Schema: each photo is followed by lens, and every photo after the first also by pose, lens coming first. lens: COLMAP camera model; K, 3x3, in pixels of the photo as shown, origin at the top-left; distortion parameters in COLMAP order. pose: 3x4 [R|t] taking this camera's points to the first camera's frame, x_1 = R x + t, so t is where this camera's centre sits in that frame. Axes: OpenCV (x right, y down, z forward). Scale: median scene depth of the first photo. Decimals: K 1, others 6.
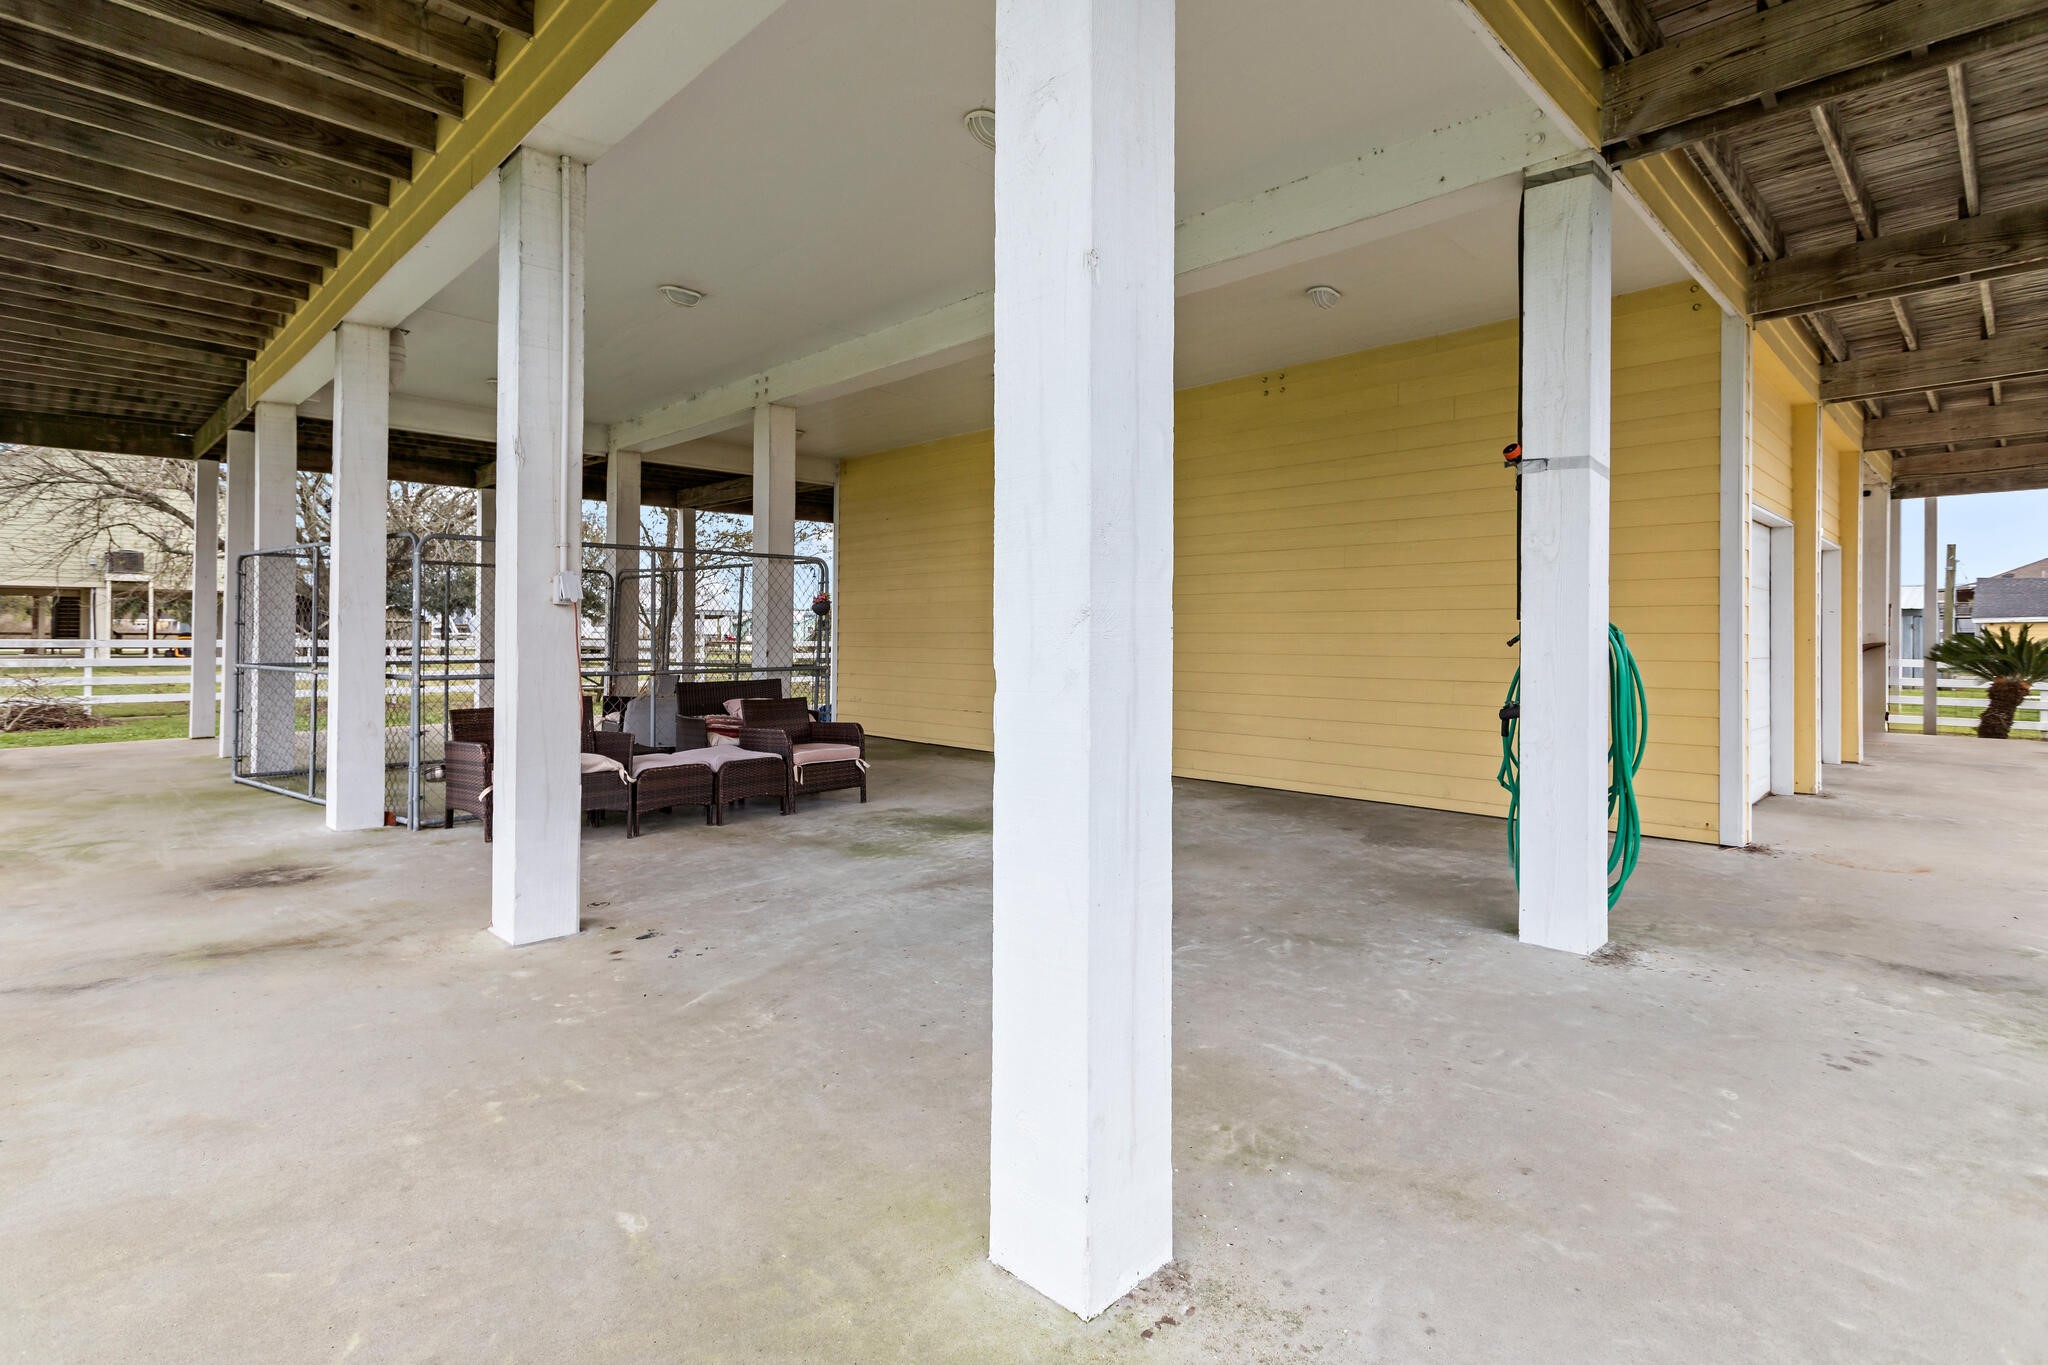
lens RADIAL K [[1011.5, 0, 1031.4], [0, 1011.5, 635.8], [0, 0, 1]] dist [0.002761, -0.000954]
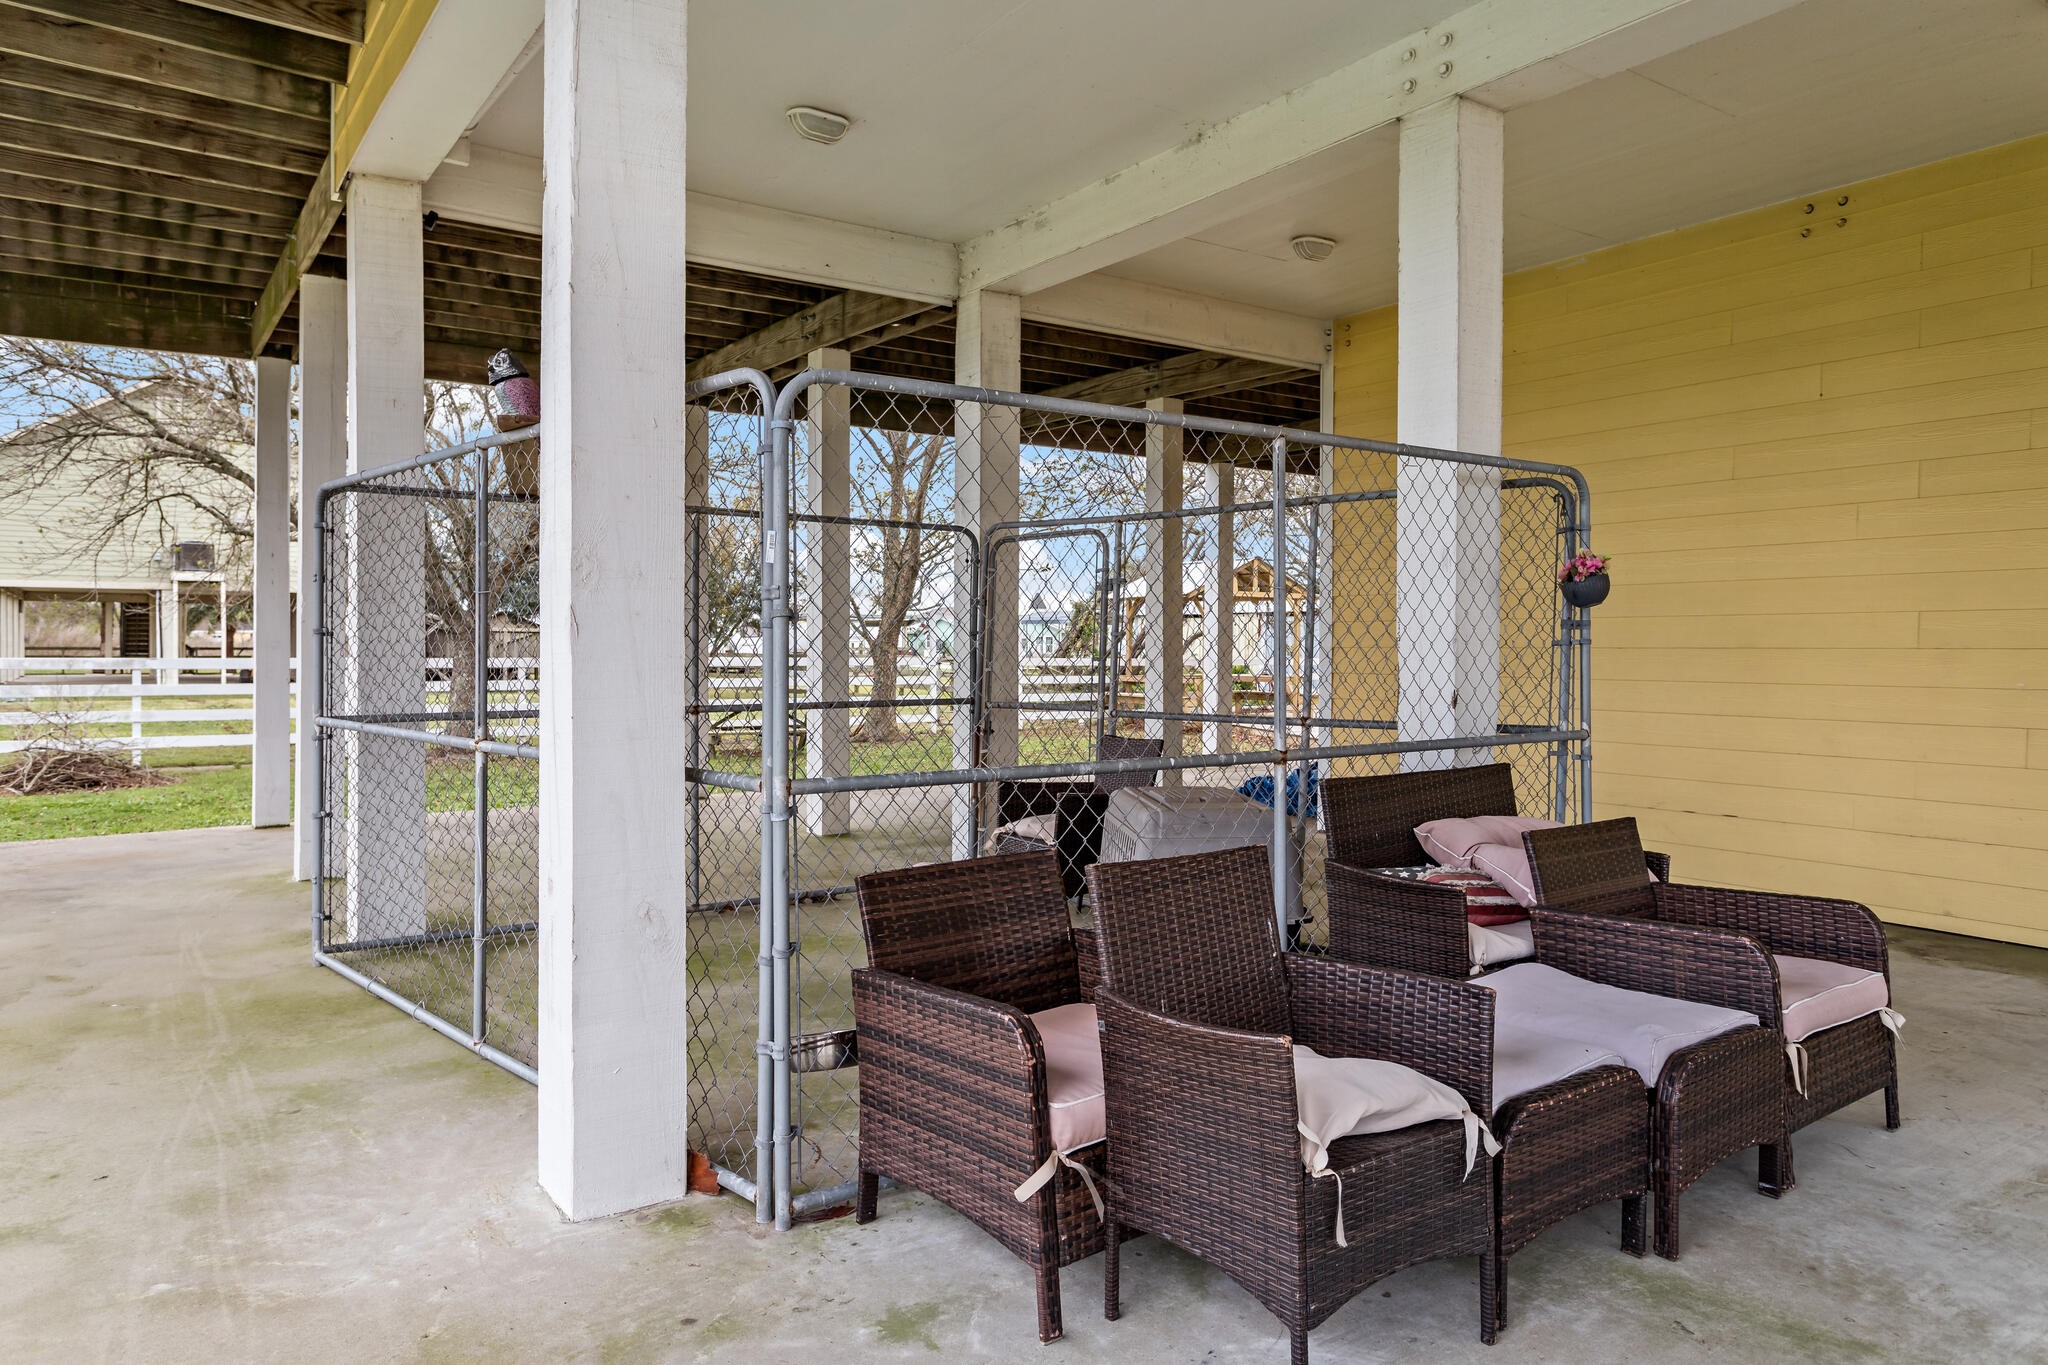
lens RADIAL K [[1319.5, 0, 1025.5], [0, 1319.5, 676.9], [0, 0, 1]] dist [-0.016129, 0.004783]
pose [[0.984954, 0.002564, -0.172798, -0.270499], [0.001075, 0.999780, 0.020962, -0.003052], [0.172814, -0.020832, 0.984734, 0.347143]]
